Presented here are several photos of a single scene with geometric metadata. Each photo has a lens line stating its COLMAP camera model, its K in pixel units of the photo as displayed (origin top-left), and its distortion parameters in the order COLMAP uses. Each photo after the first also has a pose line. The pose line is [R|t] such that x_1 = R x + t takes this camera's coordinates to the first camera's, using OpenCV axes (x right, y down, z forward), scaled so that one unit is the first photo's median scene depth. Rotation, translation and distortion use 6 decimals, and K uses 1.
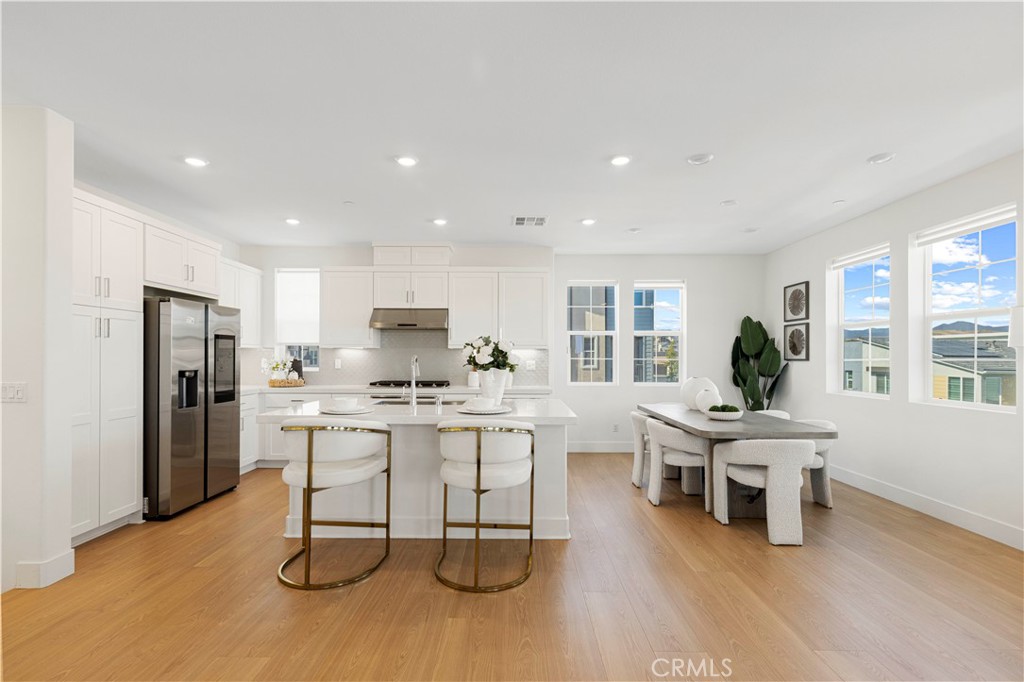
lens RADIAL K [[458.6, 0, 511.6], [0, 458.6, 348.2], [0, 0, 1]] dist [0.004861, 0.000570]
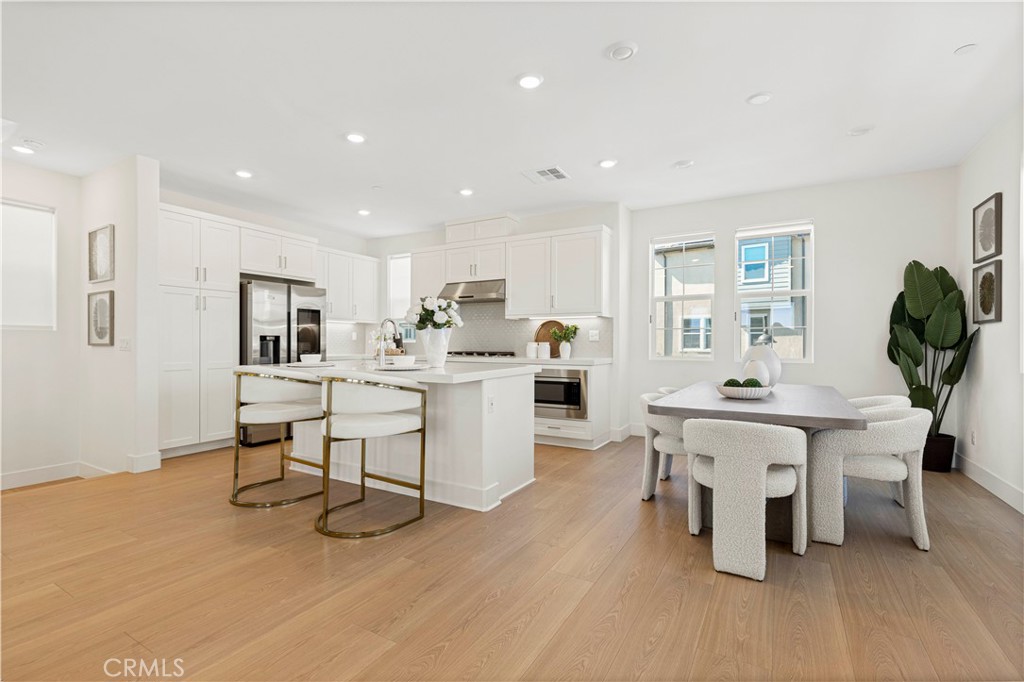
lens RADIAL K [[456.7, 0, 512.0], [0, 456.7, 341.0], [0, 0, 1]] dist [0.001113, 0.000477]
pose [[0.873036, -0.003965, -0.487640, 0.442660], [0.010979, 0.999873, 0.011527, 0.046331], [0.487532, -0.015417, 0.872969, 0.169181]]
